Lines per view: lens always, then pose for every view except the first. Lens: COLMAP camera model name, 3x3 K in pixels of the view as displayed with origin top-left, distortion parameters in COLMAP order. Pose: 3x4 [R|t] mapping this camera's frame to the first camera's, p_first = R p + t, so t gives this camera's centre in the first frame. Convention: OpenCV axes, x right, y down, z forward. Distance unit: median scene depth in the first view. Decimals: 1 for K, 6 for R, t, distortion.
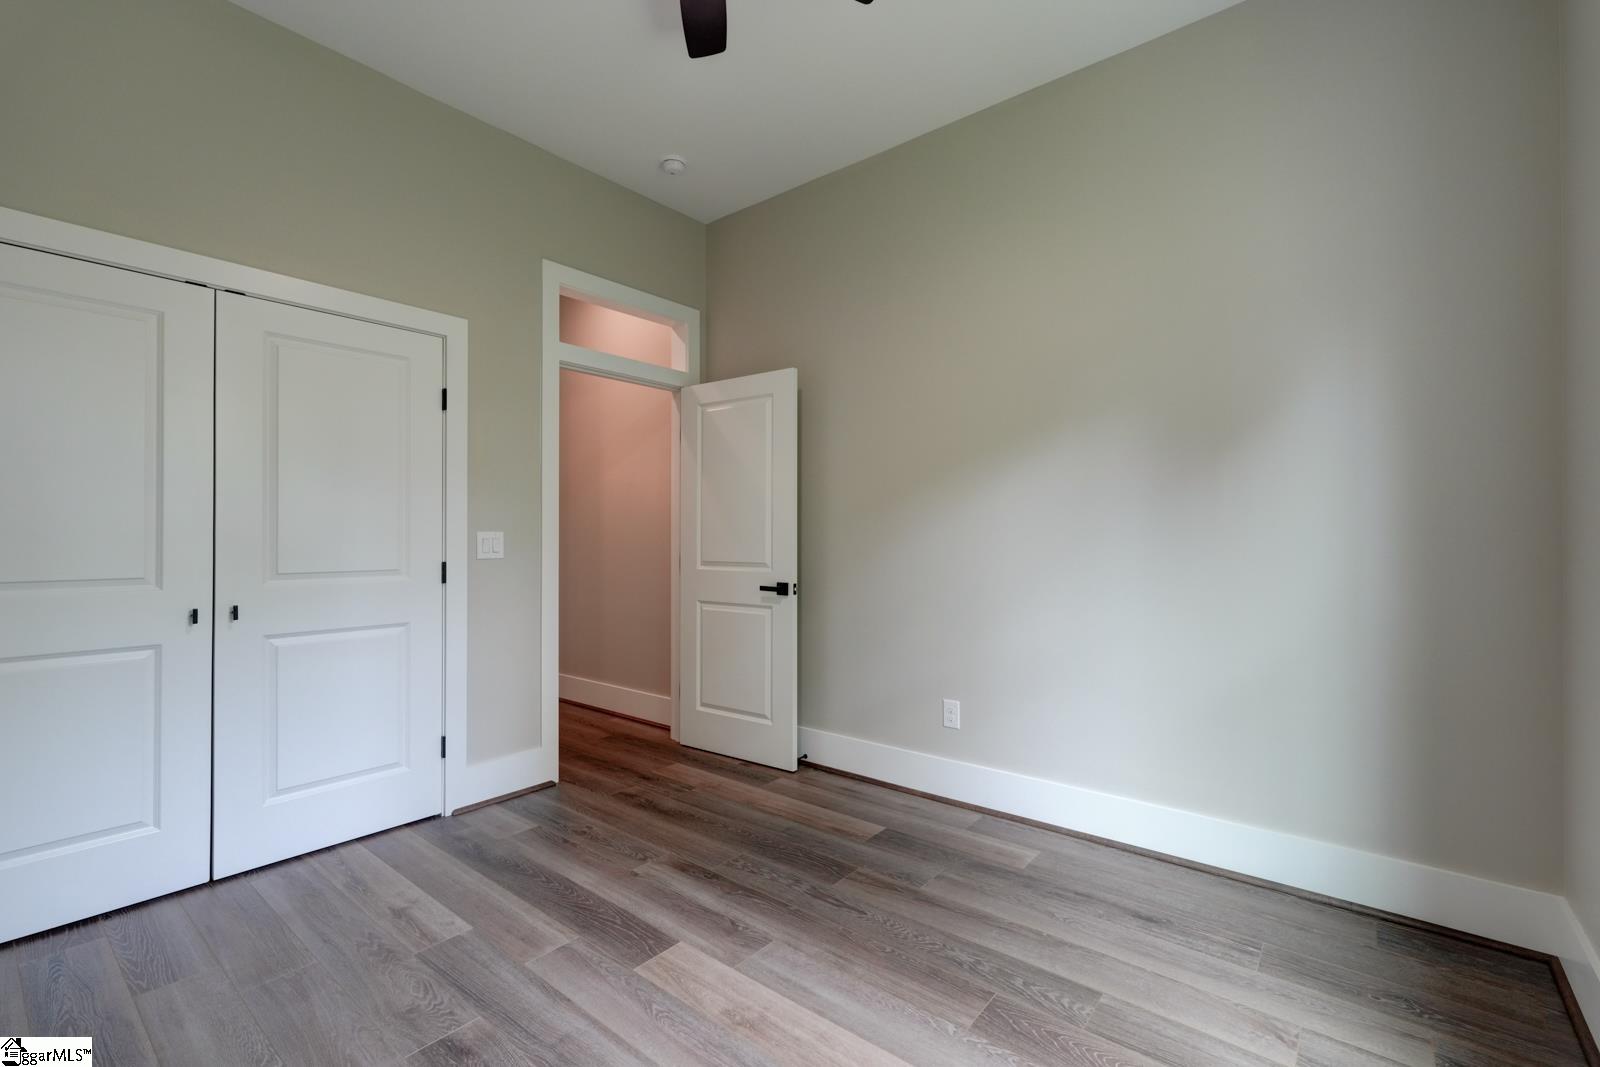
lens RADIAL K [[701.0, 0, 809.8], [0, 701.0, 534.7], [0, 0, 1]] dist [0.001996, 0.000766]
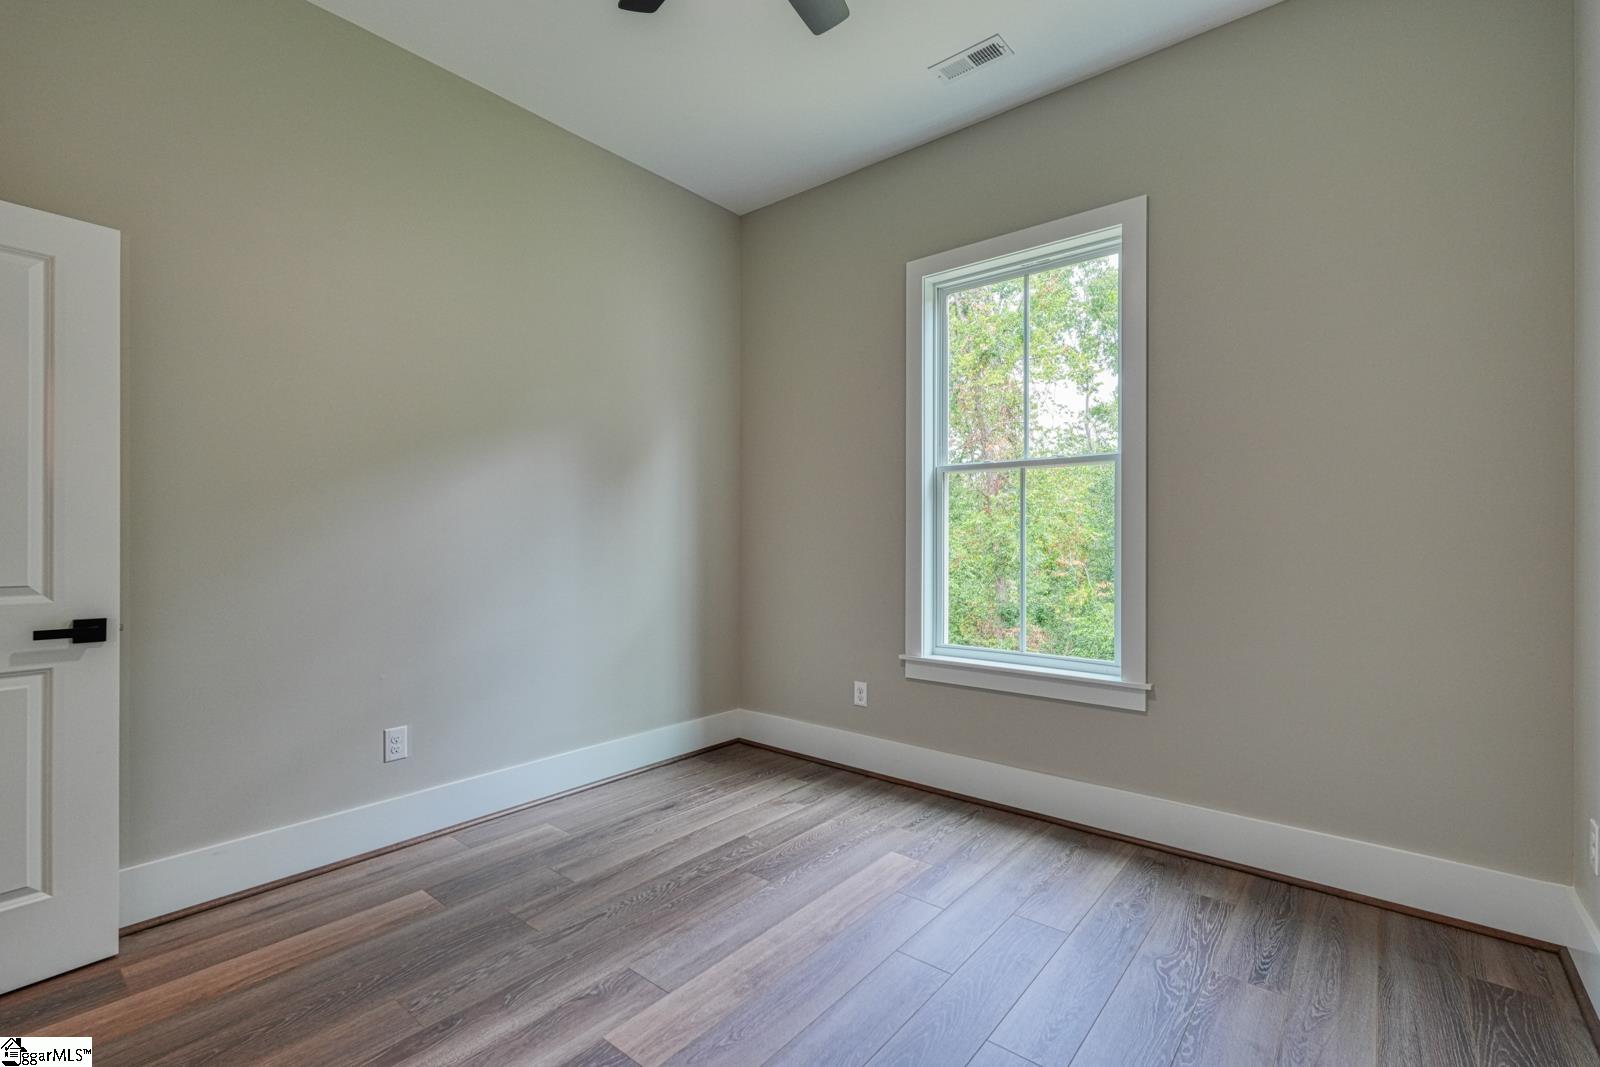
lens RADIAL K [[701.0, 0, 810.5], [0, 701.0, 534.6], [0, 0, 1]] dist [0.001996, 0.000766]
pose [[0.011317, 0.000706, 0.999936, -0.858452], [-0.005932, 0.999982, -0.000639, 0.000837], [-0.999918, -0.005924, 0.011321, 0.655651]]
